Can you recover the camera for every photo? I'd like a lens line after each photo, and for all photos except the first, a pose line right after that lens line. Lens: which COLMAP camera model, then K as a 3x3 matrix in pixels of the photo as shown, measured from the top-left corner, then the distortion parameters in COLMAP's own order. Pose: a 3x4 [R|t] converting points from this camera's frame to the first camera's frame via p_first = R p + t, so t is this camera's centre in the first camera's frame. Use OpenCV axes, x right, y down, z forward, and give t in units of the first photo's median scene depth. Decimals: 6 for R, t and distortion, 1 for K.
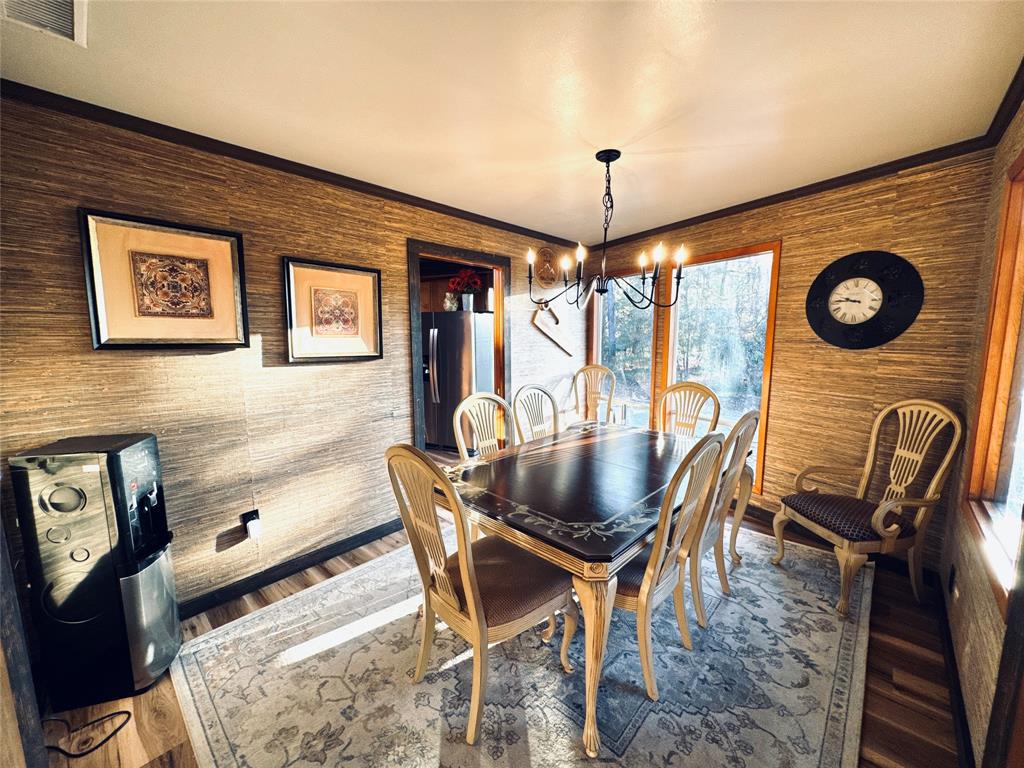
lens RADIAL K [[409.7, 0, 512.7], [0, 409.7, 382.2], [0, 0, 1]] dist [0.001323, 0.000099]
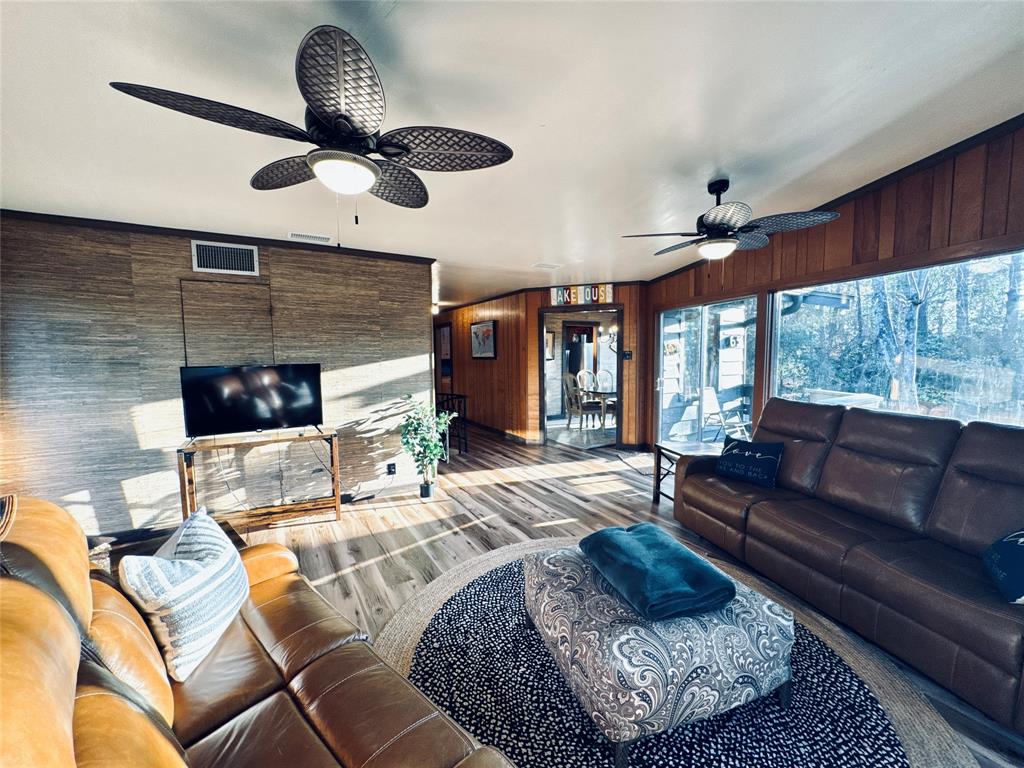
lens RADIAL K [[409.7, 0, 512.8], [0, 409.7, 386.7], [0, 0, 1]] dist [0.001323, 0.000099]
pose [[0.958406, 0.006680, -0.285331, 0.190465], [-0.018172, 0.999126, -0.037646, 0.191505], [0.284830, 0.041266, 0.957689, -1.473577]]
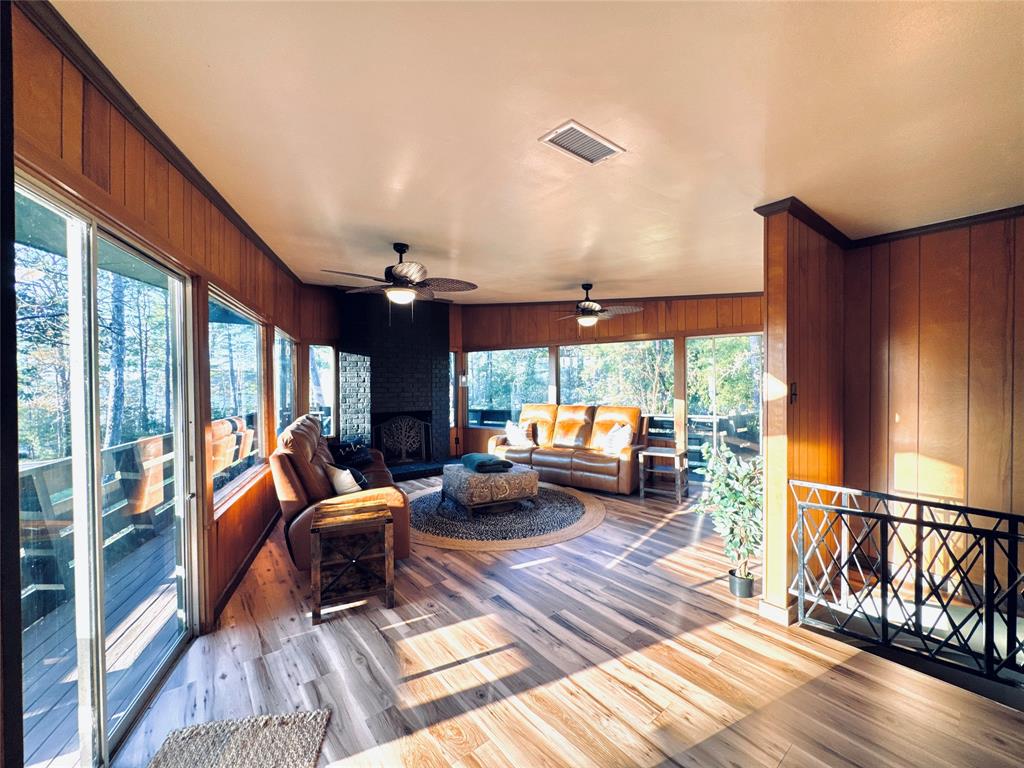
lens RADIAL K [[409.7, 0, 513.3], [0, 409.7, 383.6], [0, 0, 1]] dist [0.001323, 0.000099]
pose [[-0.989265, -0.000115, 0.146130, -0.149169], [0.018960, 0.991445, 0.129139, -0.092470], [-0.144894, 0.130524, -0.980800, 0.889956]]
